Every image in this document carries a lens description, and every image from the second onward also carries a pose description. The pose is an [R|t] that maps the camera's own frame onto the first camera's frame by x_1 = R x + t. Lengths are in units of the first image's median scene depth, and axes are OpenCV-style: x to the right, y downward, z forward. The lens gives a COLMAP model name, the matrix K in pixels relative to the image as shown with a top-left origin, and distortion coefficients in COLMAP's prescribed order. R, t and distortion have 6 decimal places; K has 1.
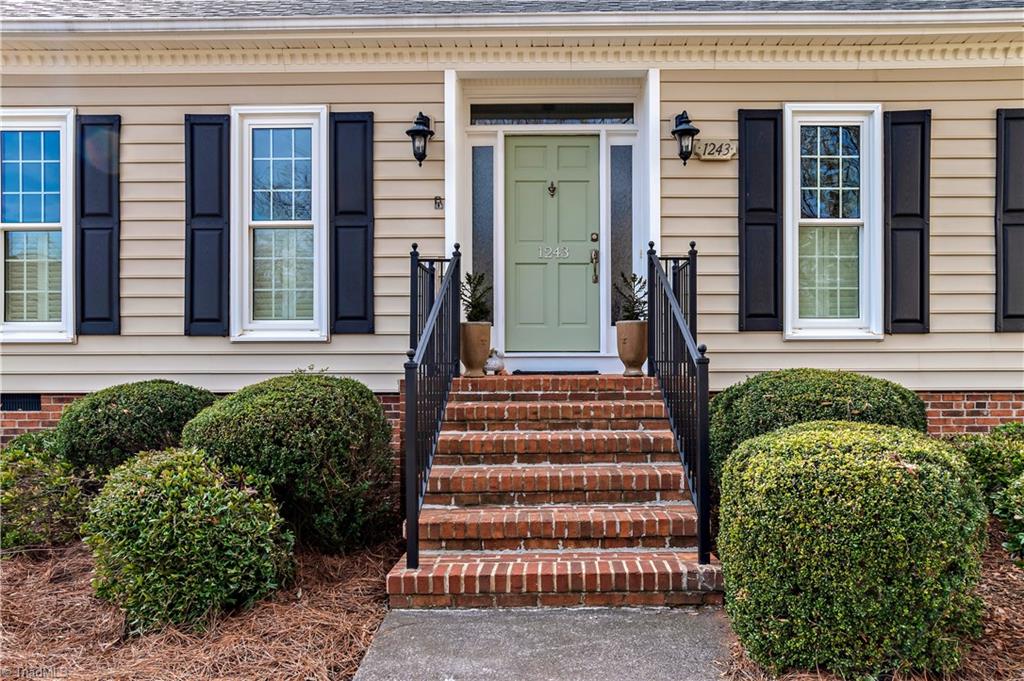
lens RADIAL K [[614.5, 0, 514.2], [0, 614.5, 343.7], [0, 0, 1]] dist [-0.019442, 0.003832]
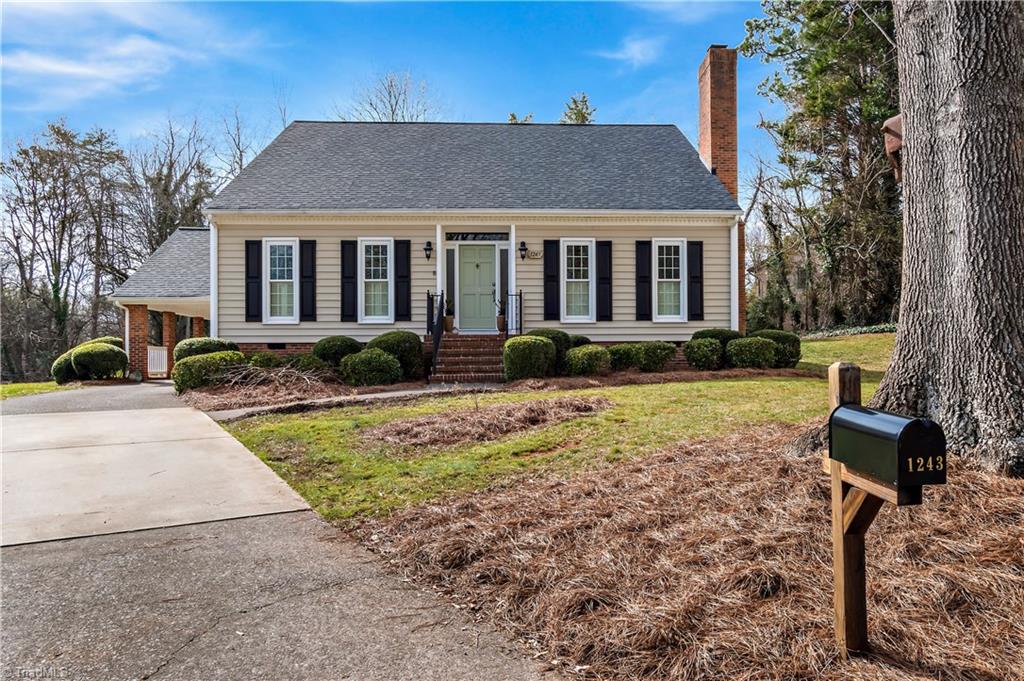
lens RADIAL K [[614.5, 0, 513.9], [0, 614.5, 343.2], [0, 0, 1]] dist [-0.019442, 0.003832]
pose [[0.997992, -0.001856, 0.063309, 0.056465], [0.002602, 0.999928, -0.011713, 0.116437], [-0.063282, 0.011855, 0.997925, -1.760397]]
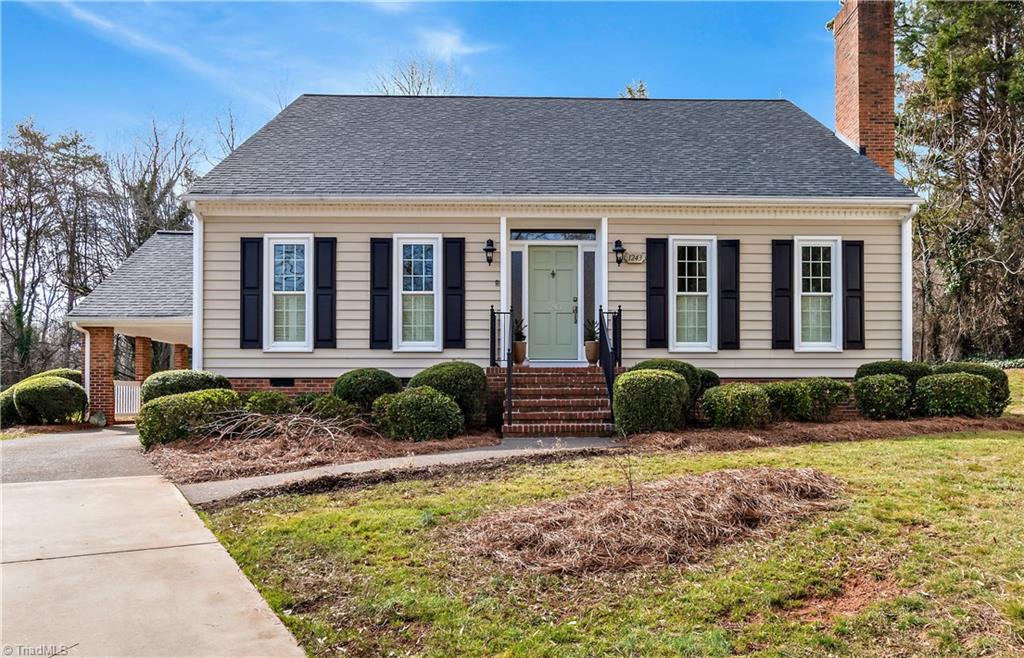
lens RADIAL K [[679.2, 0, 519.4], [0, 679.2, 373.4], [0, 0, 1]] dist [-0.018294, 0.004489]
pose [[0.999054, 0.002772, 0.043403, -0.147664], [-0.001983, 0.999832, -0.018220, 0.105390], [-0.043446, 0.018117, 0.998891, -1.213389]]
